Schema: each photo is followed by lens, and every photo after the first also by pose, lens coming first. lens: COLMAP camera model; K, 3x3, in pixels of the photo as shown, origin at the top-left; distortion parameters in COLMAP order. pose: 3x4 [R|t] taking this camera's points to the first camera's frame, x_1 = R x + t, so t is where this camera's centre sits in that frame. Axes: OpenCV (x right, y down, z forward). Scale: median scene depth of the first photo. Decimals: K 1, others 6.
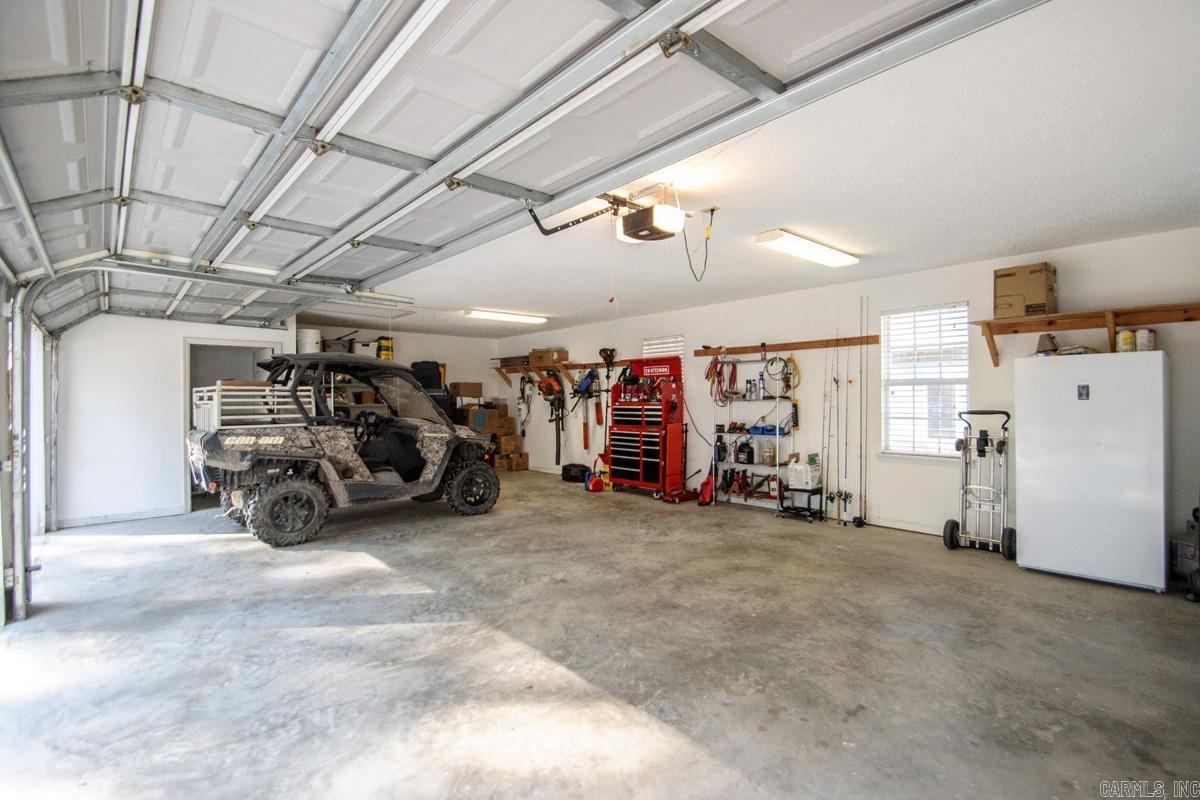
lens RADIAL K [[583.1, 0, 603.2], [0, 583.1, 389.7], [0, 0, 1]] dist [0.000390, -0.000953]
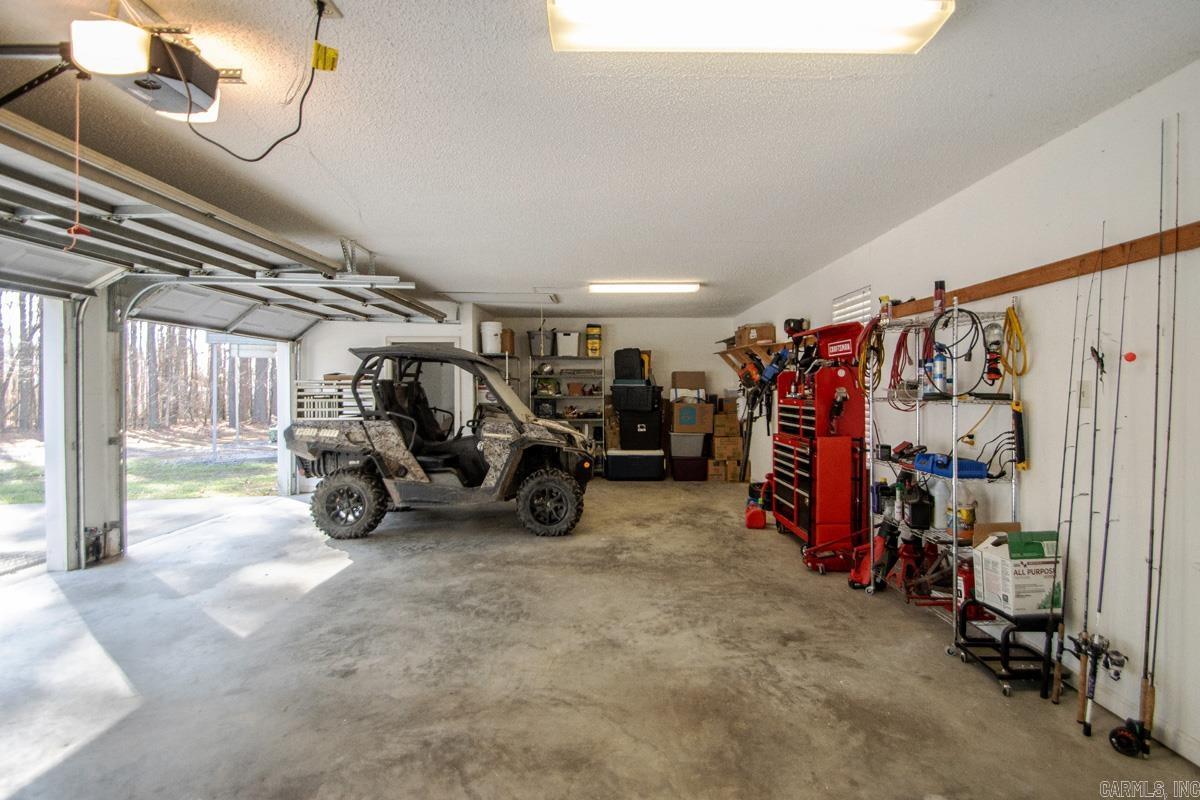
lens RADIAL K [[583.1, 0, 603.2], [0, 583.1, 389.7], [0, 0, 1]] dist [0.000390, -0.000953]
pose [[0.752160, 0.004932, -0.658962, 0.411598], [0.007917, 0.999832, 0.016521, -0.001913], [0.658933, -0.017643, 0.751995, 0.491748]]
